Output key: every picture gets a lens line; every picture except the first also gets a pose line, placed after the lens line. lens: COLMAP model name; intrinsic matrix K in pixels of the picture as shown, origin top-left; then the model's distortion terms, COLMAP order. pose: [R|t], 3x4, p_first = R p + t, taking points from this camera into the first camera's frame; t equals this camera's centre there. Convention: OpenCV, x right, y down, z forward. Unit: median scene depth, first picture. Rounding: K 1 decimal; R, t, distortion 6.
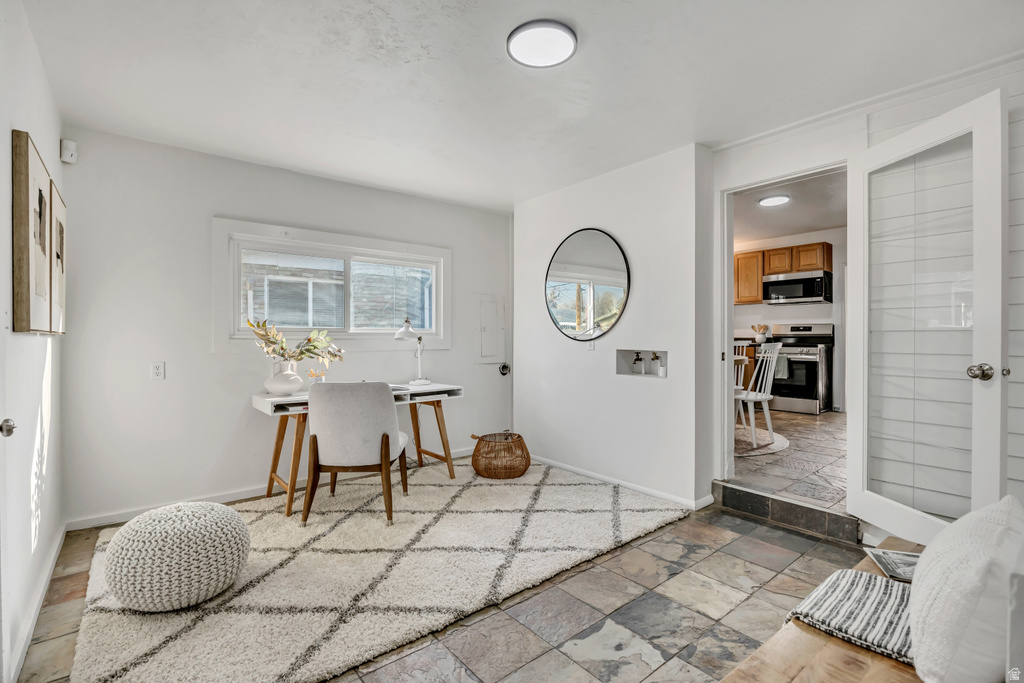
lens RADIAL K [[467.8, 0, 502.1], [0, 467.8, 336.5], [0, 0, 1]] dist [-0.007112, -0.000309]
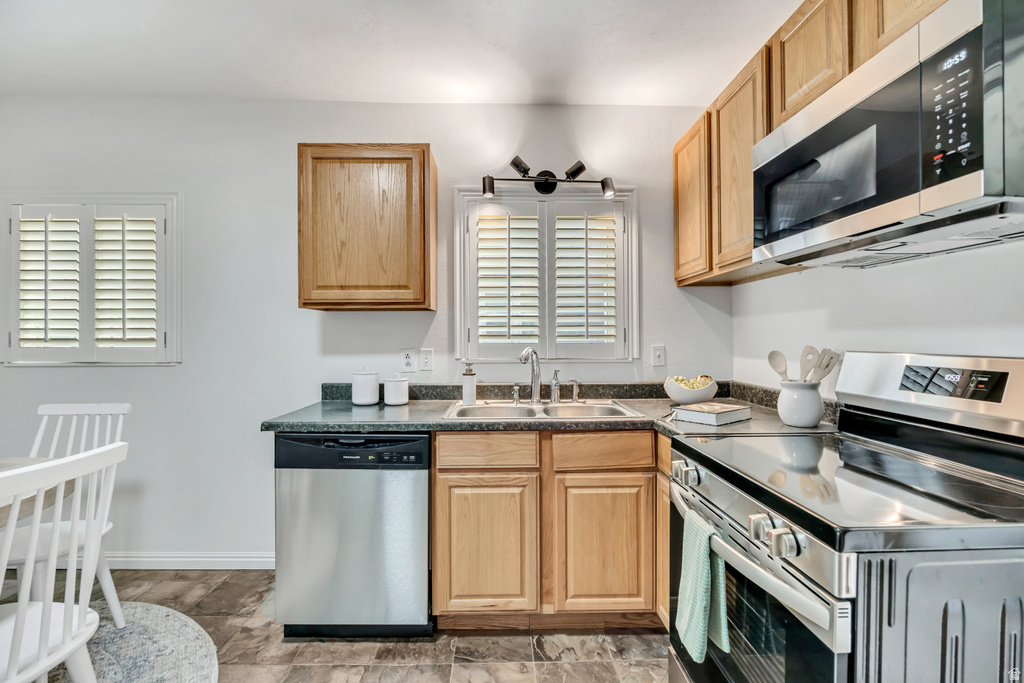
lens RADIAL K [[467.8, 0, 502.1], [0, 467.8, 336.5], [0, 0, 1]] dist [-0.007112, -0.000309]
pose [[0.791802, -0.002698, -0.610772, 0.638662], [0.005321, 0.999983, 0.002481, -0.036665], [0.610755, -0.005215, 0.791803, 0.781030]]
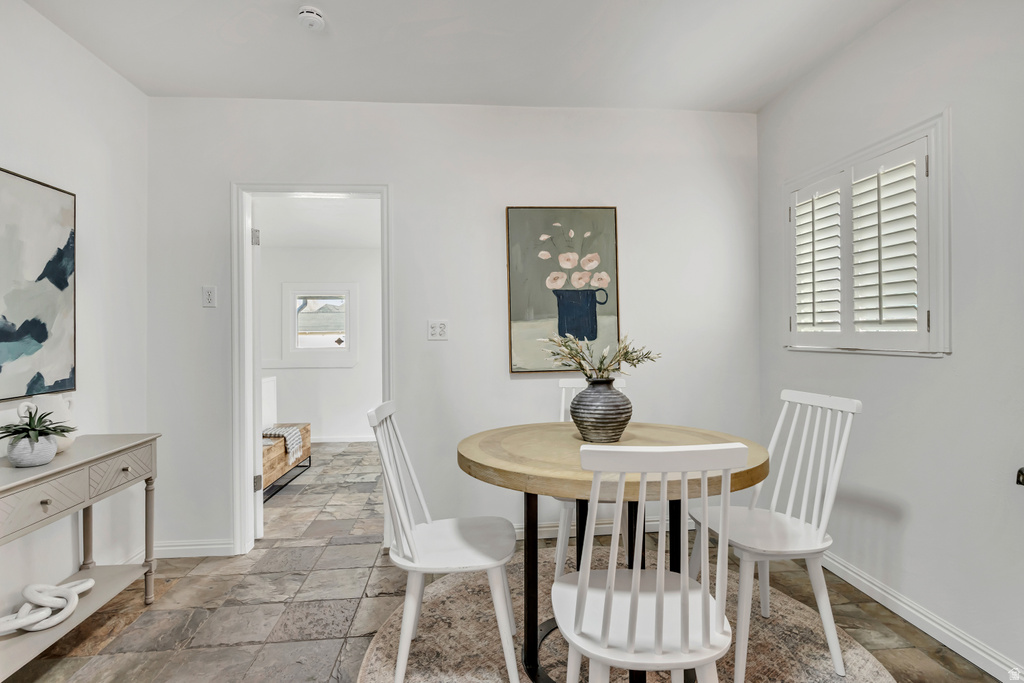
lens RADIAL K [[505.9, 0, 512.9], [0, 505.9, 332.8], [0, 0, 1]] dist [-0.003279, -0.001480]
pose [[-0.541949, 0.005581, -0.840393, 0.576705], [0.013974, 0.999900, -0.002372, -0.030468], [0.840295, -0.013029, -0.541972, 0.867531]]
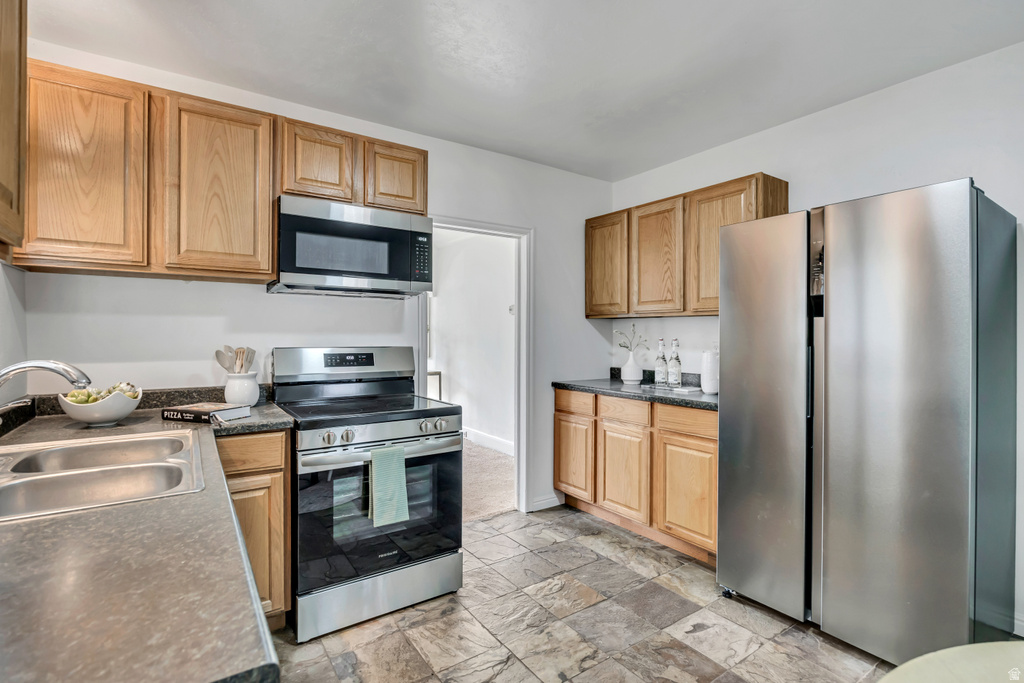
lens RADIAL K [[467.8, 0, 502.1], [0, 467.8, 336.5], [0, 0, 1]] dist [-0.007112, -0.000309]
pose [[0.077791, -0.000093, 0.996970, 0.277000], [-0.007766, 0.999970, 0.000699, -0.037982], [-0.996939, -0.007797, 0.077788, 0.877474]]
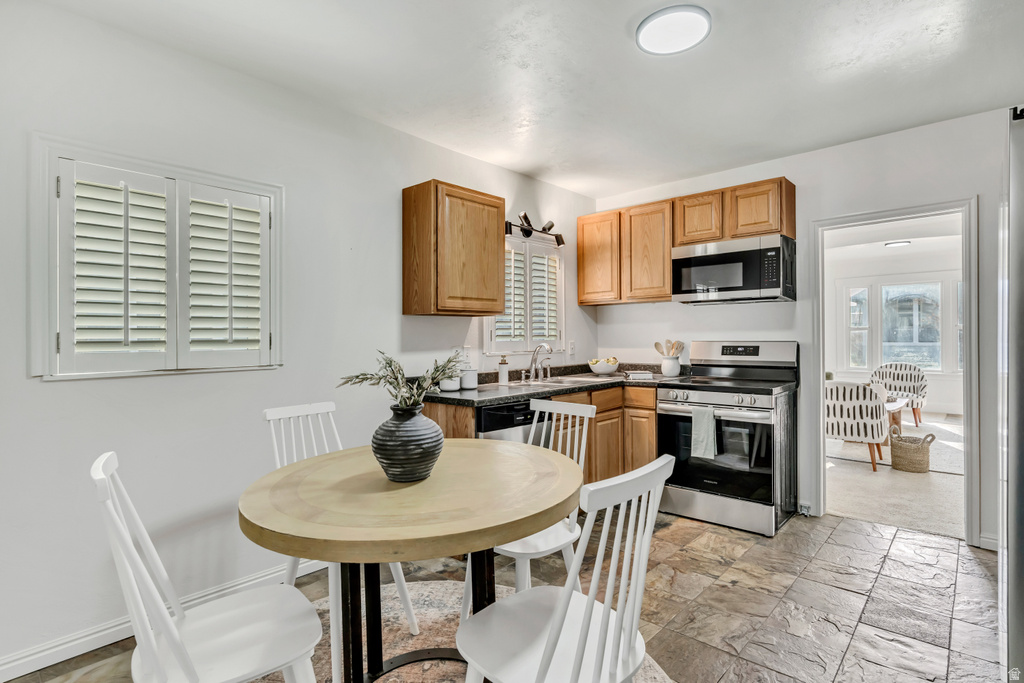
lens RADIAL K [[530.9, 0, 528.5], [0, 530.9, 339.2], [0, 0, 1]] dist [0.000250, -0.000002]
pose [[0.982987, -0.011116, 0.183337, 0.314756], [0.009606, 0.999912, 0.009119, -0.037823], [-0.183422, -0.007202, 0.983008, 0.483483]]
